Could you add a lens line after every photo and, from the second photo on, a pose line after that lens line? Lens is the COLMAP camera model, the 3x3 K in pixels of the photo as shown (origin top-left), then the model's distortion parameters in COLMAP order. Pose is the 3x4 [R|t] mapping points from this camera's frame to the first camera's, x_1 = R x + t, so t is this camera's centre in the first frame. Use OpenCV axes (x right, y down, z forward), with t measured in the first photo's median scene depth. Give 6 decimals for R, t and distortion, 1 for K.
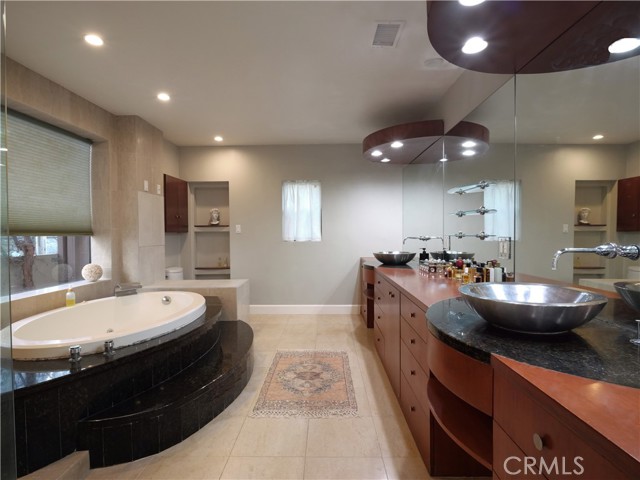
lens RADIAL K [[349.9, 0, 318.9], [0, 349.9, 233.9], [0, 0, 1]] dist [-0.020156, -0.000105]
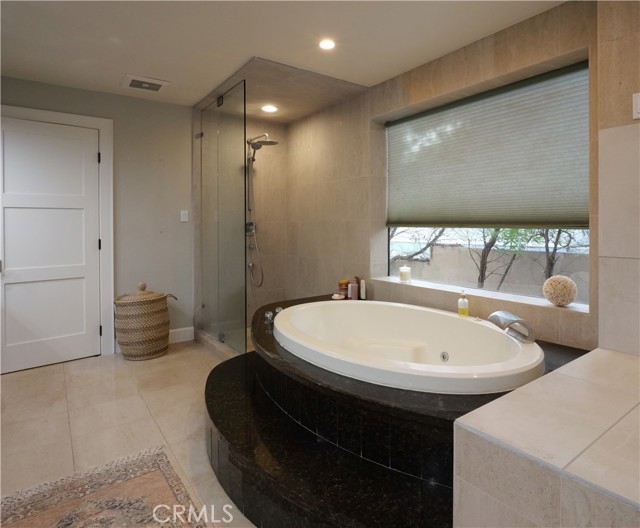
lens RADIAL K [[320.2, 0, 320.1], [0, 320.2, 225.9], [0, 0, 1]] dist [-0.001291, -0.000724]
pose [[-0.734086, 0.012938, -0.678933, 0.024347], [0.012304, 0.999908, 0.005751, -0.007861], [0.678945, -0.004132, -0.734178, 1.106349]]
